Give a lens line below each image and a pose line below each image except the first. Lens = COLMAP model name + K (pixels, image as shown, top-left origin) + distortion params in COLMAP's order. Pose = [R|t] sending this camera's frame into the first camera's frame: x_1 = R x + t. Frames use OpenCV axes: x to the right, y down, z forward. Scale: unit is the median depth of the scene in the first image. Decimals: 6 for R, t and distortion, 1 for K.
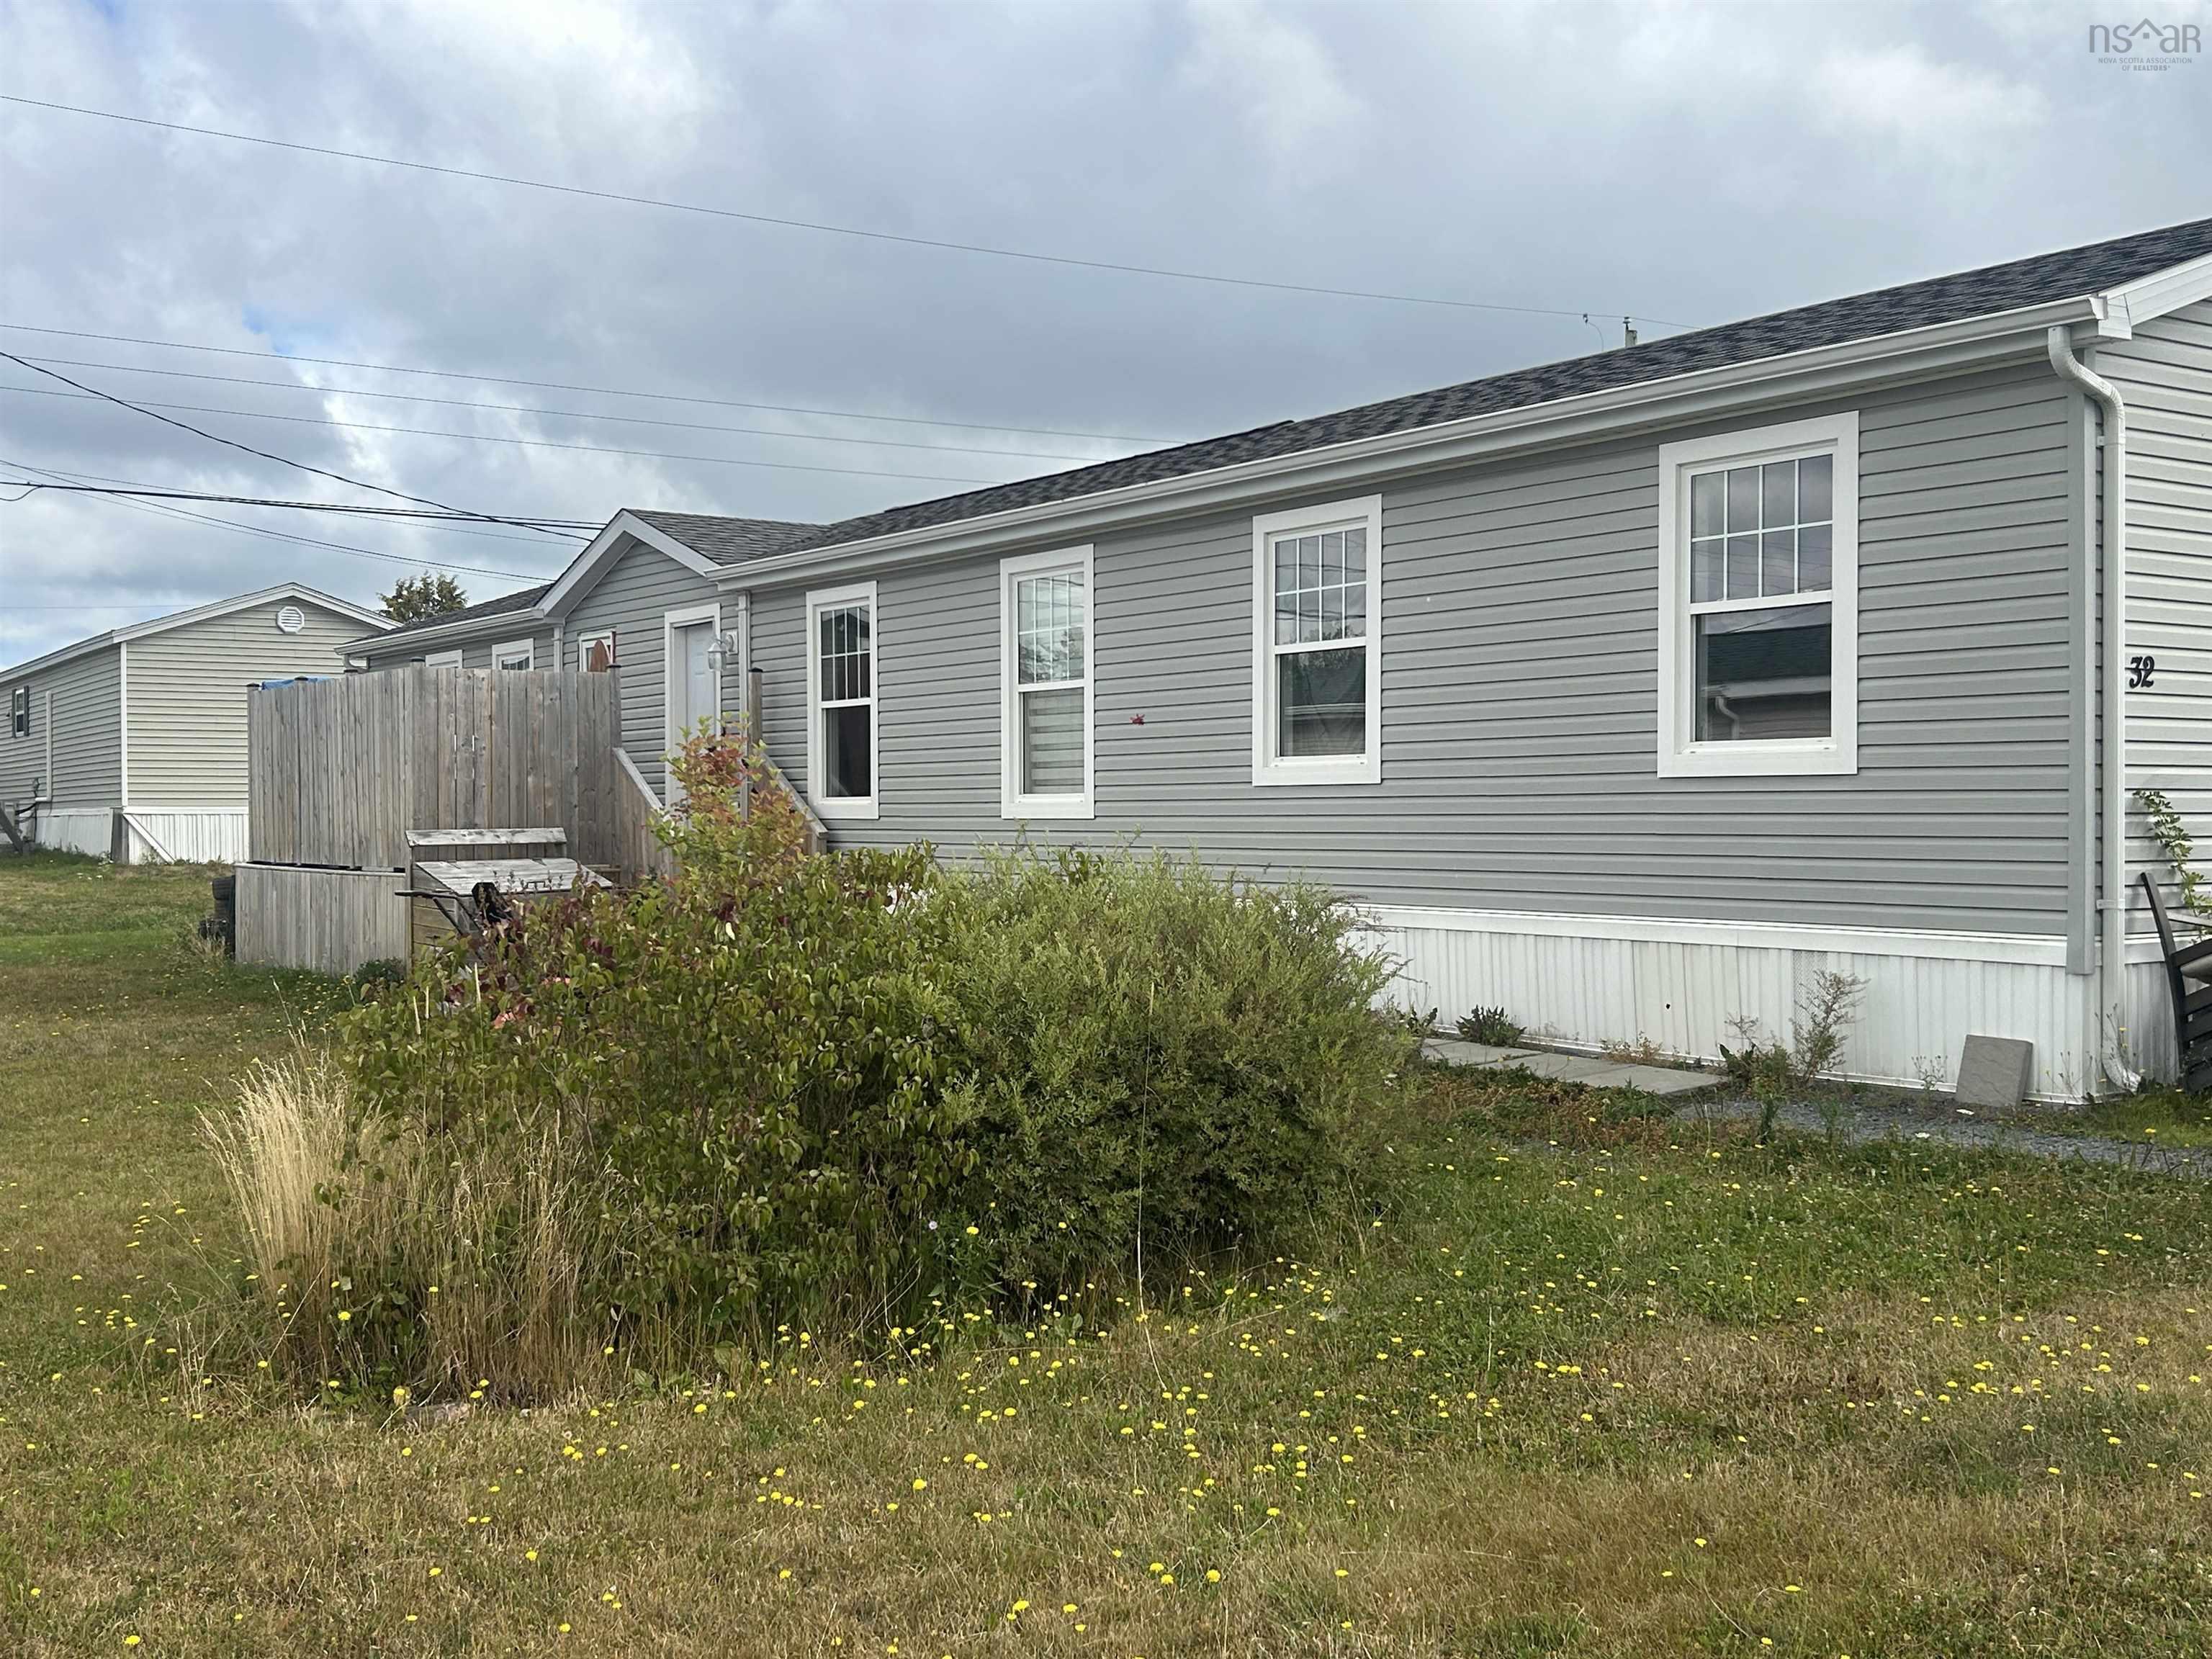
lens RADIAL K [[2495.7, 0, 1109.1], [0, 2495.7, 825.6], [0, 0, 1]] dist [0.045648, 0.000000]
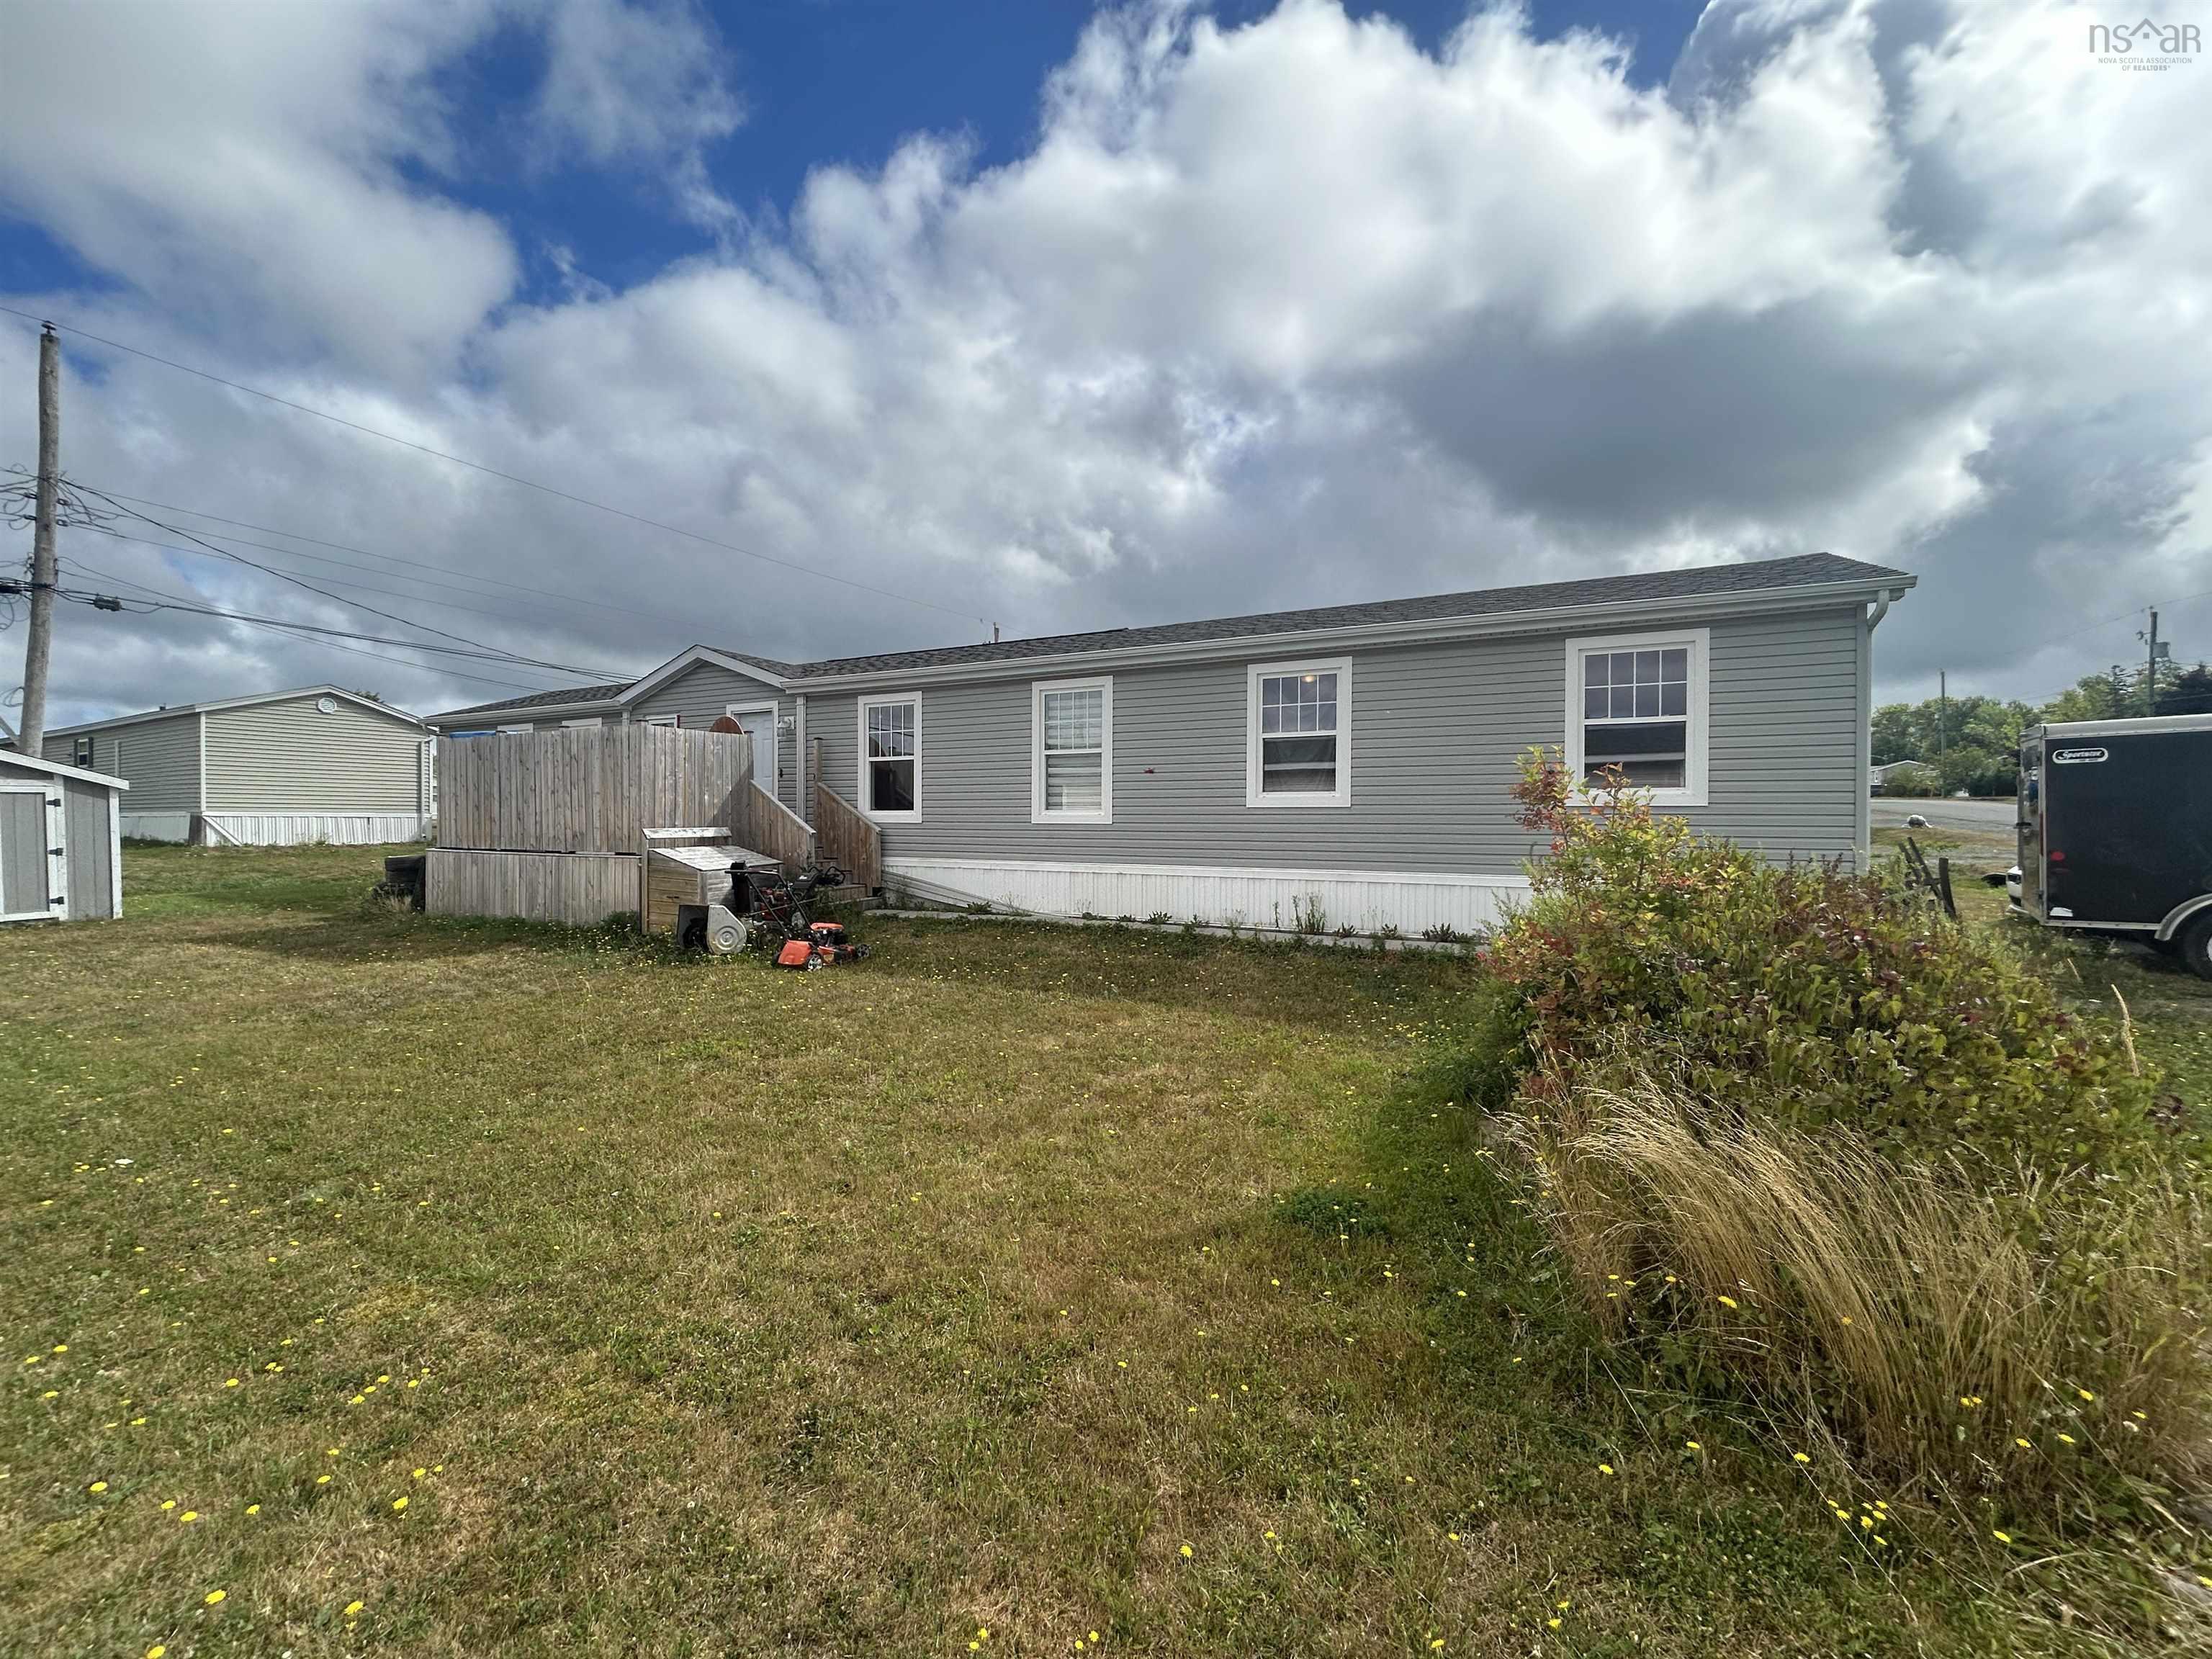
lens RADIAL K [[878.2, 0, 1120.4], [0, 878.2, 828.0], [0, 0, 1]] dist [-0.001289, 0.000086]
pose [[0.869355, 0.002967, 0.494179, -0.269149], [-0.004358, 0.999989, 0.001661, -0.000605], [-0.494169, -0.003597, 0.869358, 0.352954]]
